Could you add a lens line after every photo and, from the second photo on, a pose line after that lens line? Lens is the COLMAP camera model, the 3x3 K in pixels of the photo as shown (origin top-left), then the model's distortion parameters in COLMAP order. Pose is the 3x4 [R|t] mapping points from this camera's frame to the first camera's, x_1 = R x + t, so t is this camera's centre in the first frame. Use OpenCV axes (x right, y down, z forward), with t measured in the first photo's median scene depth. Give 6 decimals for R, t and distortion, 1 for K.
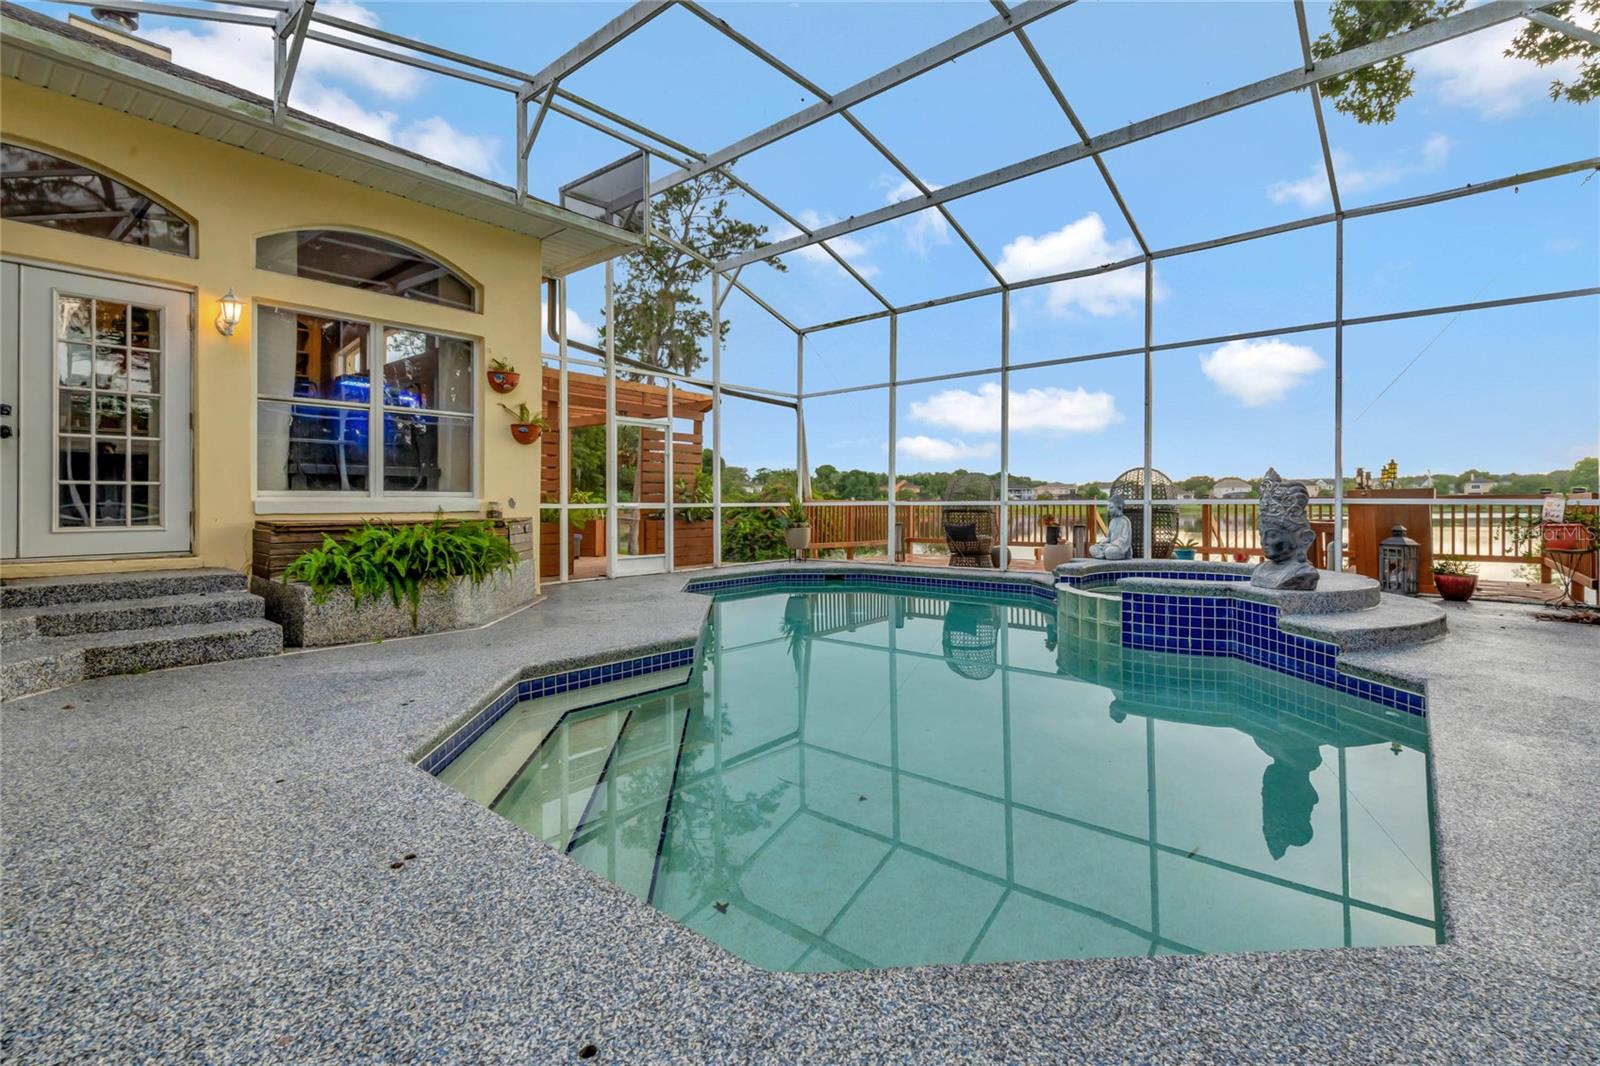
lens RADIAL K [[731.0, 0, 789.5], [0, 731.0, 508.9], [0, 0, 1]] dist [-0.009854, 0.002543]
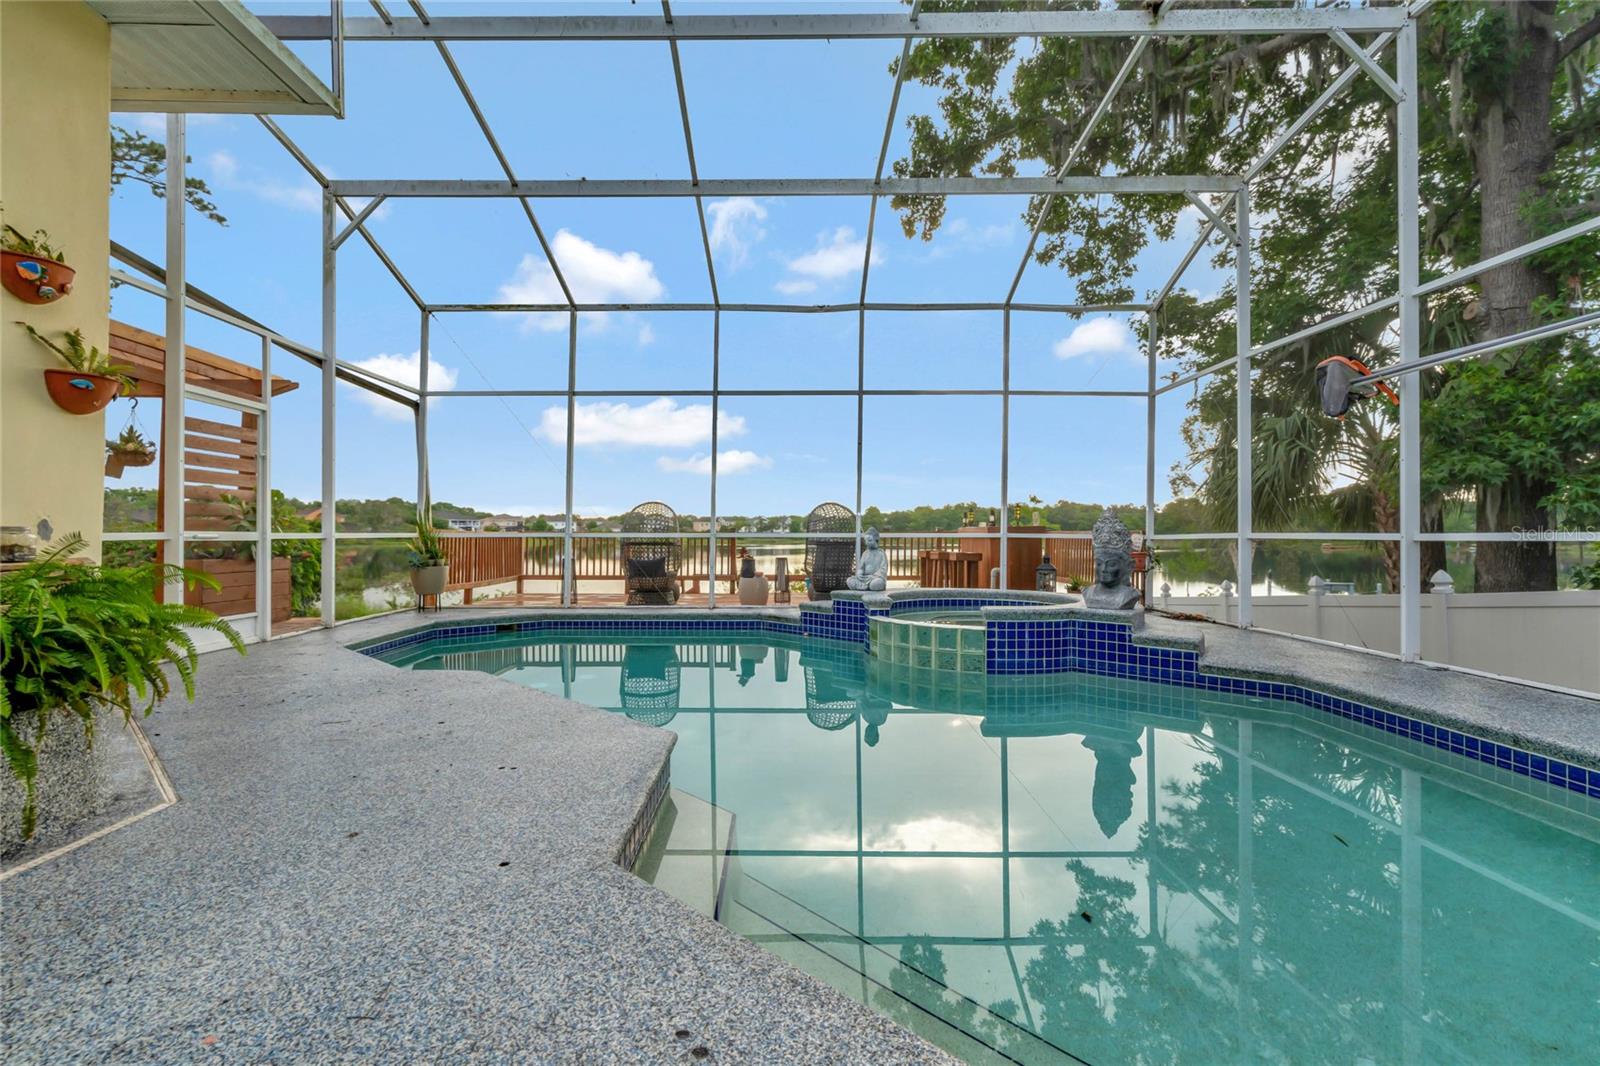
lens RADIAL K [[731.0, 0, 787.7], [0, 731.0, 534.7], [0, 0, 1]] dist [-0.009854, 0.002543]
pose [[0.746801, 0.006984, 0.665011, -0.248168], [-0.001135, 0.999957, -0.009227, 0.000168], [-0.665047, 0.006136, 0.746777, 0.225215]]
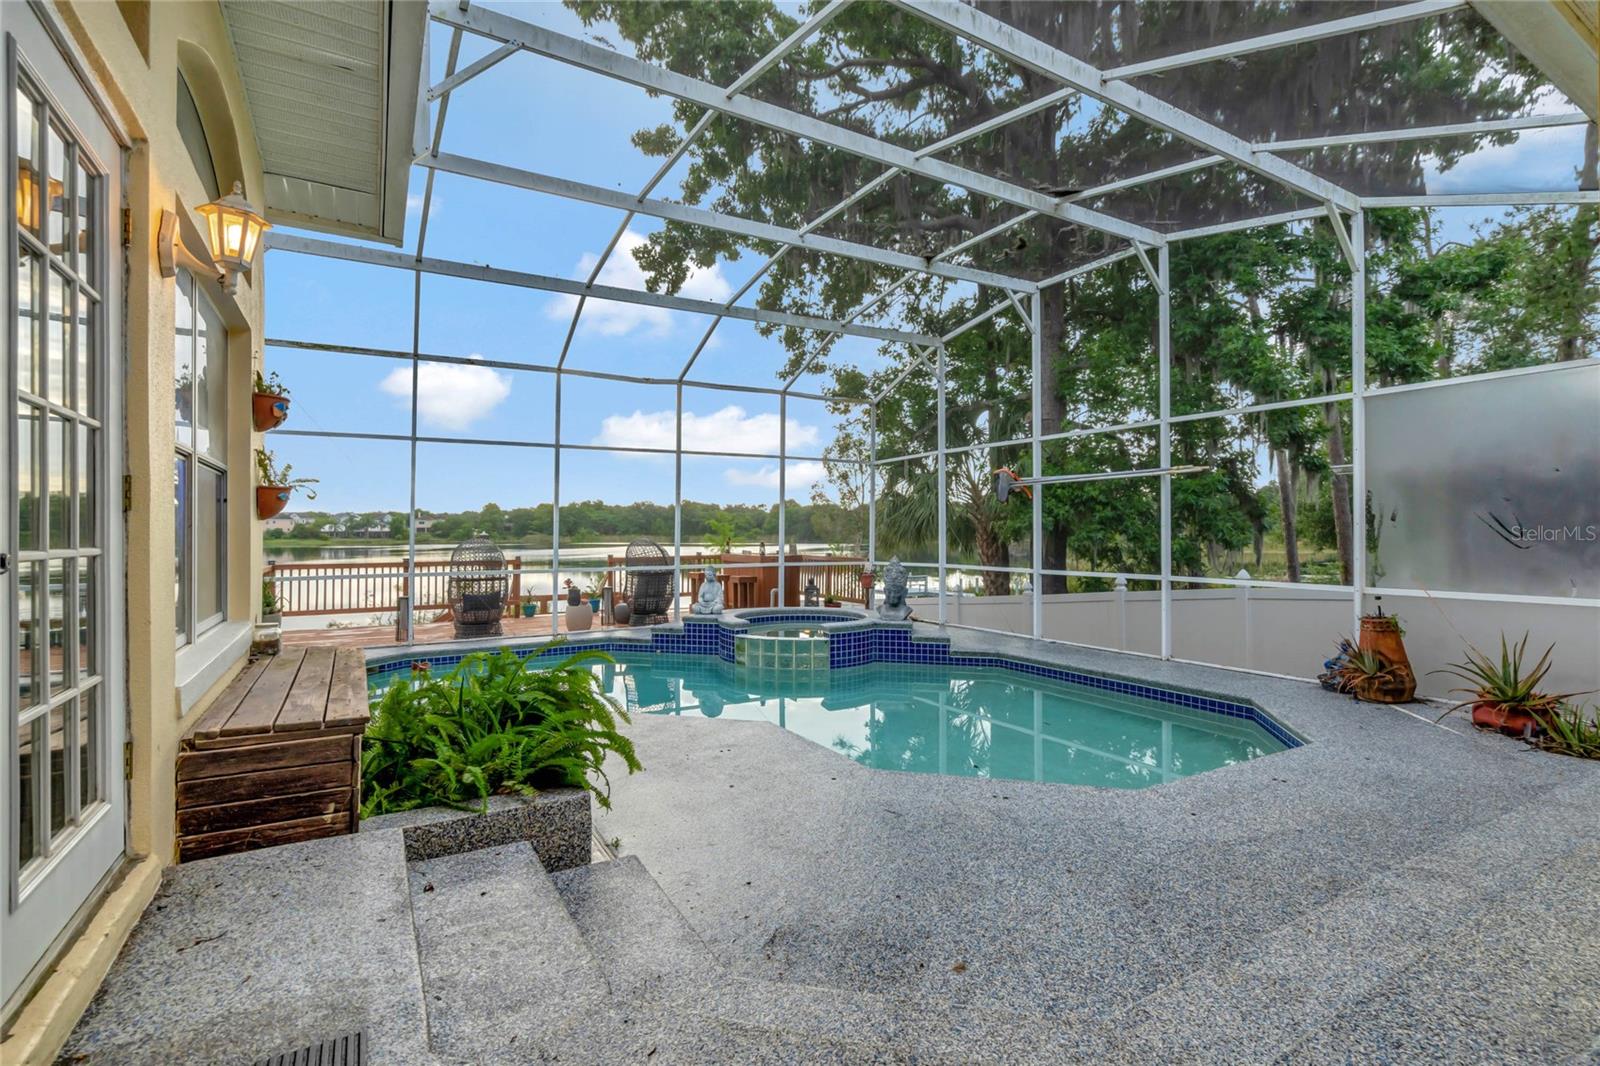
lens RADIAL K [[731.0, 0, 802.3], [0, 731.0, 534.8], [0, 0, 1]] dist [-0.009854, 0.002543]
pose [[0.314250, -0.000241, 0.949340, -0.579823], [0.009306, 0.999953, -0.002826, -0.052338], [-0.949295, 0.009723, 0.314237, 0.308707]]
